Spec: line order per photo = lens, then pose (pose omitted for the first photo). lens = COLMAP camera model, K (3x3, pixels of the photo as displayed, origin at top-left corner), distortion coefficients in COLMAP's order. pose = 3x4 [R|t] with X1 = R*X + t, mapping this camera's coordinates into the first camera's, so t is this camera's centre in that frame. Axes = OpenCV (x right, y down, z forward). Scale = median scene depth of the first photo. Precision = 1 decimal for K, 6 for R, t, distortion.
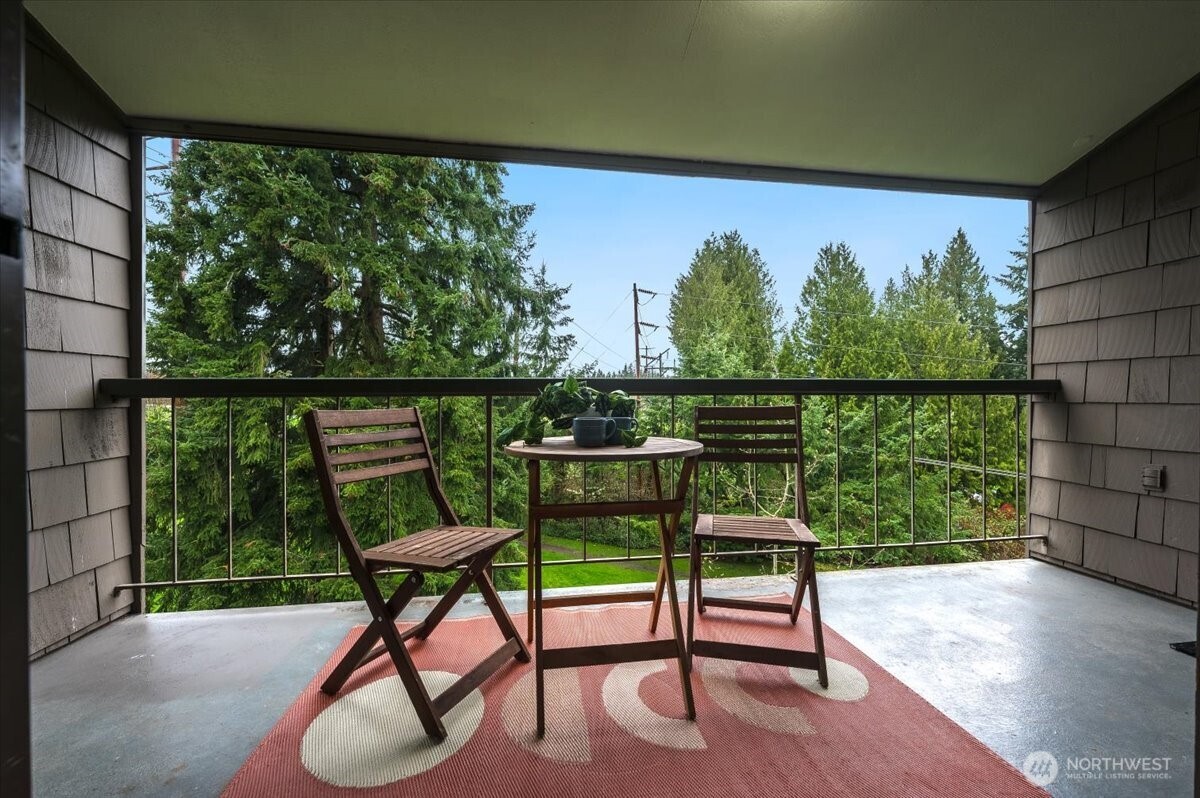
lens RADIAL K [[476.7, 0, 600.9], [0, 476.7, 401.6], [0, 0, 1]] dist [-0.000763, -0.000096]
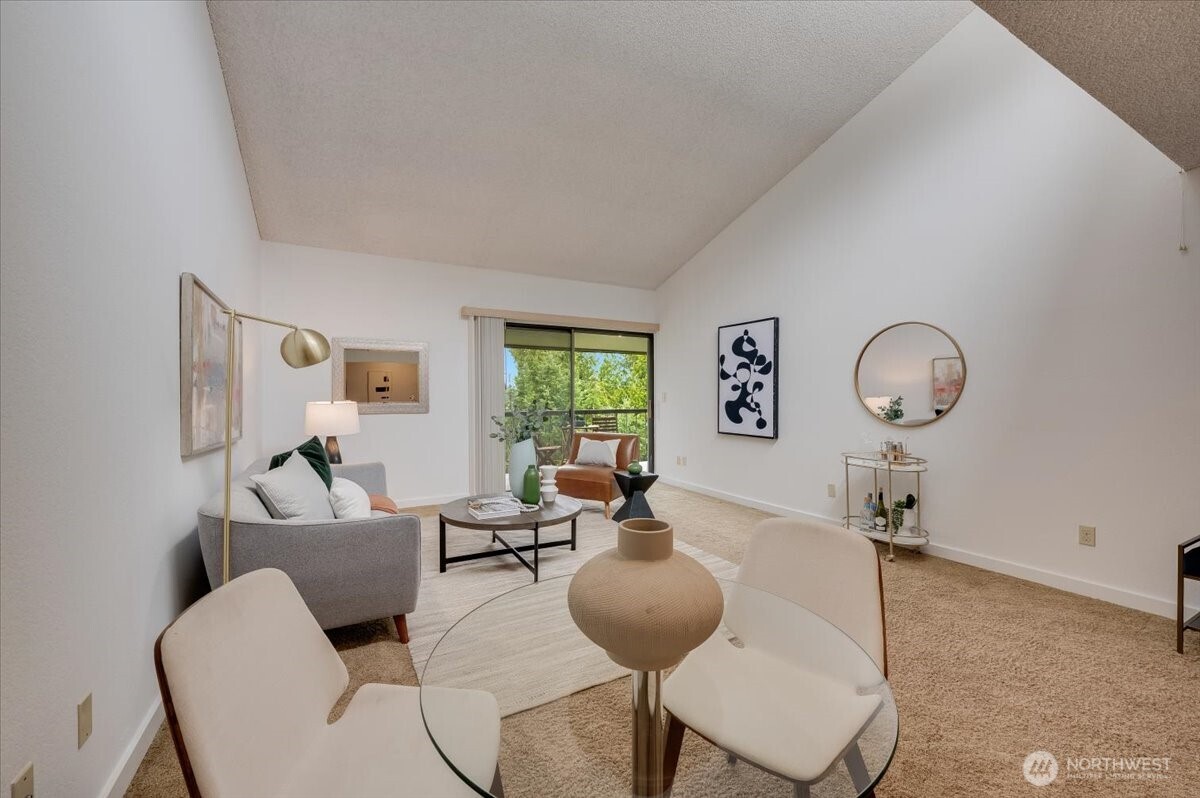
lens RADIAL K [[476.7, 0, 600.9], [0, 476.7, 401.6], [0, 0, 1]] dist [-0.000763, -0.000096]
pose [[0.934468, -0.007348, 0.355971, -0.090443], [0.008491, 0.999963, -0.001648, -0.009135], [-0.355945, 0.004563, 0.934496, -0.215958]]
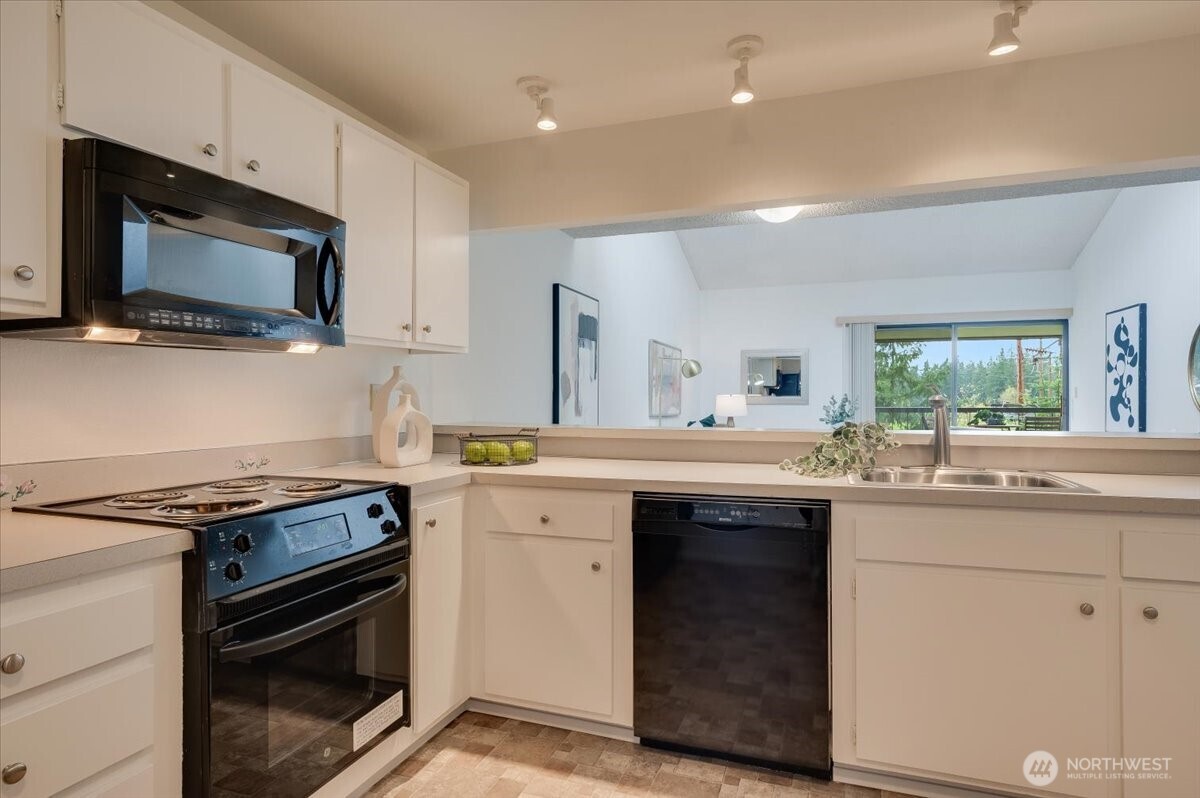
lens RADIAL K [[655.1, 0, 601.9], [0, 655.1, 394.6], [0, 0, 1]] dist [0.000673, -0.000483]
pose [[0.878841, -0.001624, -0.477113, -0.017609], [-0.004593, 0.999919, -0.011865, -0.006065], [0.477093, 0.012619, 0.878762, -0.358918]]
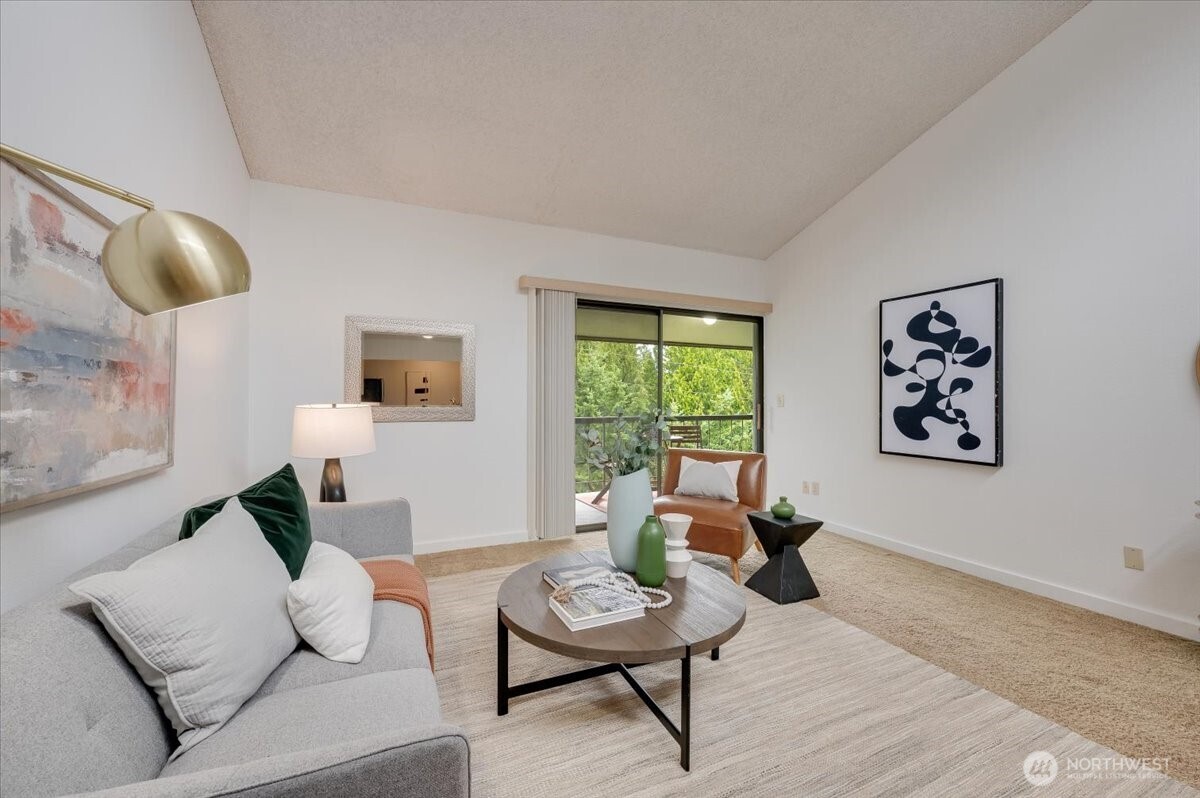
lens RADIAL K [[479.6, 0, 598.3], [0, 479.6, 396.5], [0, 0, 1]] dist [-0.000863, -0.000047]
pose [[0.960804, 0.003436, 0.277206, -0.091126], [0.002386, 0.999784, -0.020662, -0.009620], [-0.277217, 0.020514, 0.960588, -0.154804]]
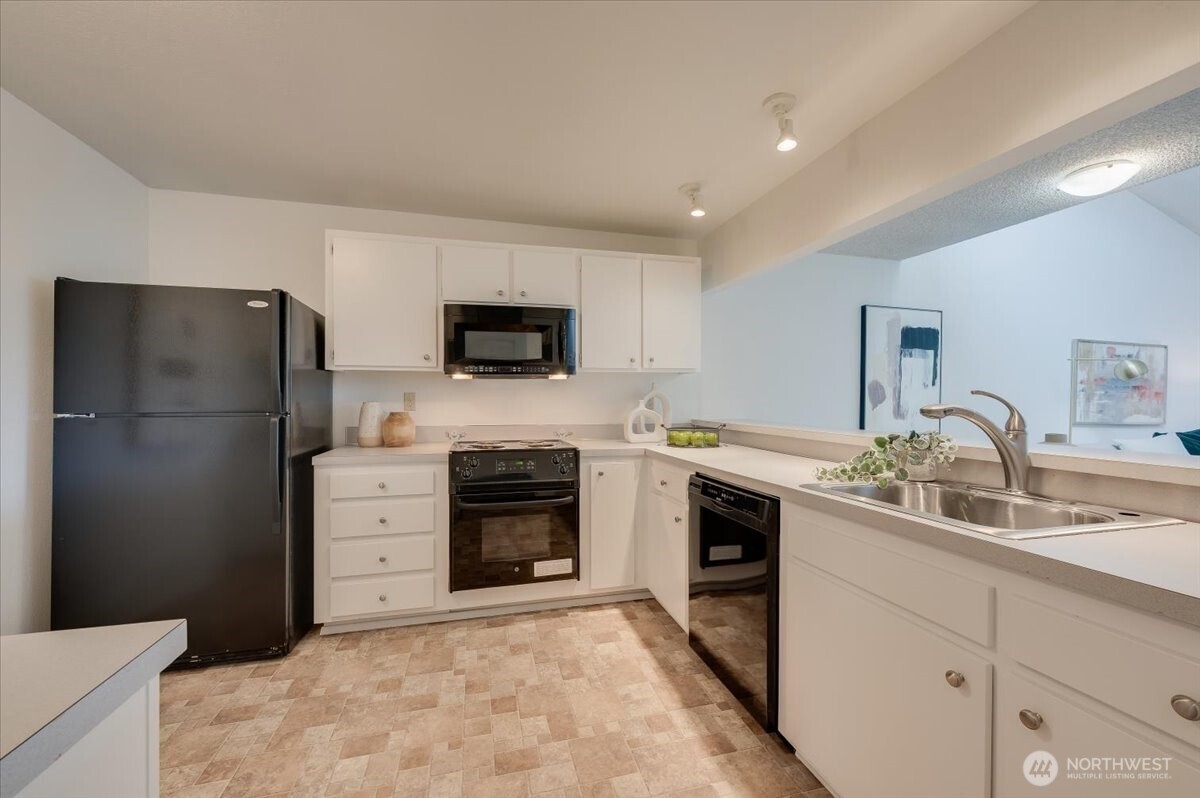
lens RADIAL K [[476.7, 0, 600.9], [0, 476.7, 401.6], [0, 0, 1]] dist [-0.000763, -0.000096]
pose [[0.114299, 0.005915, -0.993429, 0.028234], [-0.014000, 0.999893, 0.004343, -0.007091], [0.993348, 0.013412, 0.114370, -0.309109]]
